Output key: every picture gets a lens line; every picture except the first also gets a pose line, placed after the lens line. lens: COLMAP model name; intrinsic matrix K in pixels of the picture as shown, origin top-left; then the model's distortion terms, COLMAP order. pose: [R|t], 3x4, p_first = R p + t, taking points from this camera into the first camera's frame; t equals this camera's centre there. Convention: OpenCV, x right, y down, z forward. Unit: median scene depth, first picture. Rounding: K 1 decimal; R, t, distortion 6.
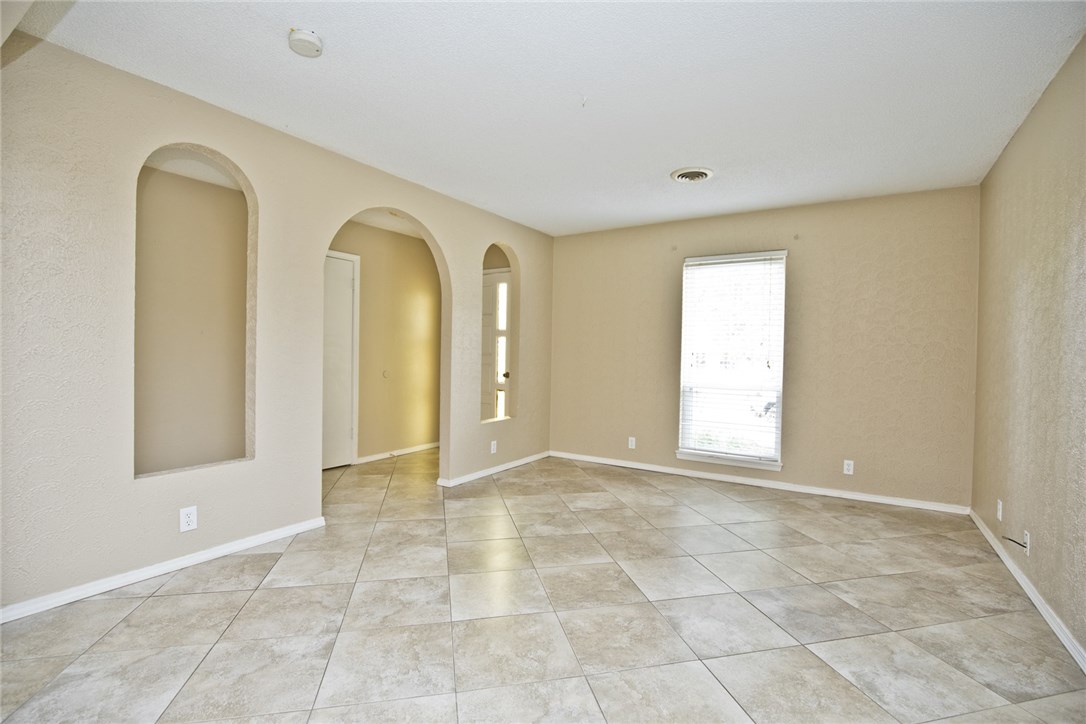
lens RADIAL K [[498.7, 0, 548.9], [0, 498.7, 362.2], [0, 0, 1]] dist [-0.035610, 0.005857]
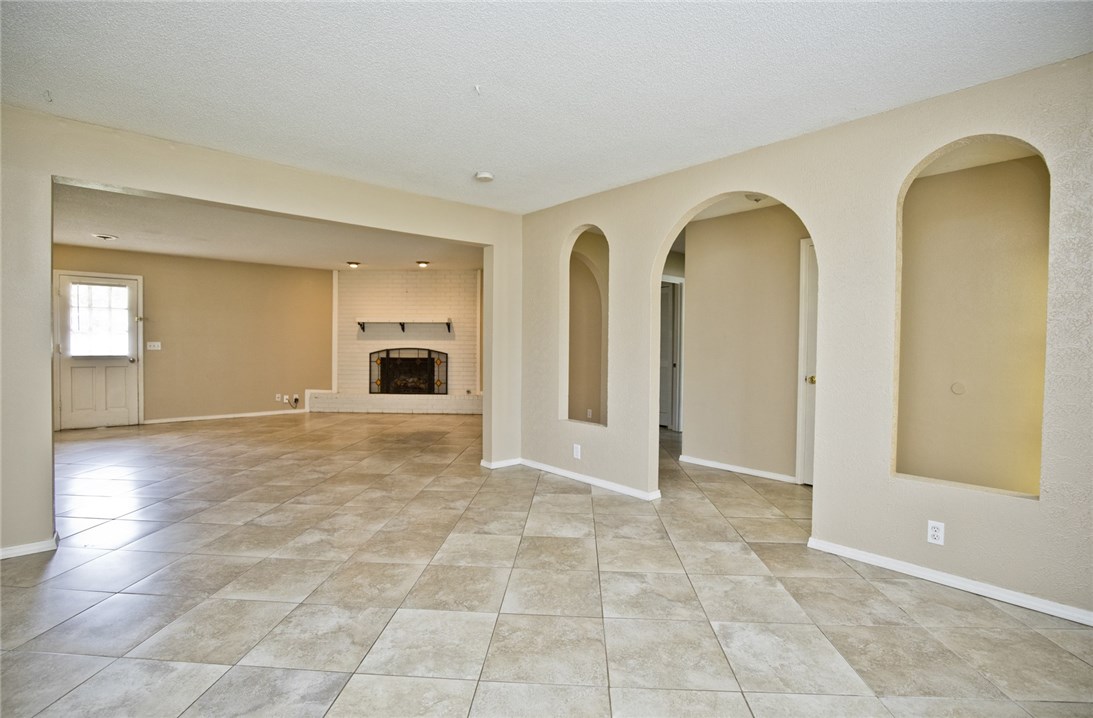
lens RADIAL K [[508.1, 0, 547.8], [0, 508.1, 354.7], [0, 0, 1]] dist [-0.028251, 0.001325]
pose [[-0.281065, 0.001256, -0.959688, 0.860332], [-0.028061, 0.999561, 0.009526, -0.021213], [0.959279, 0.029607, -0.280906, 1.246955]]
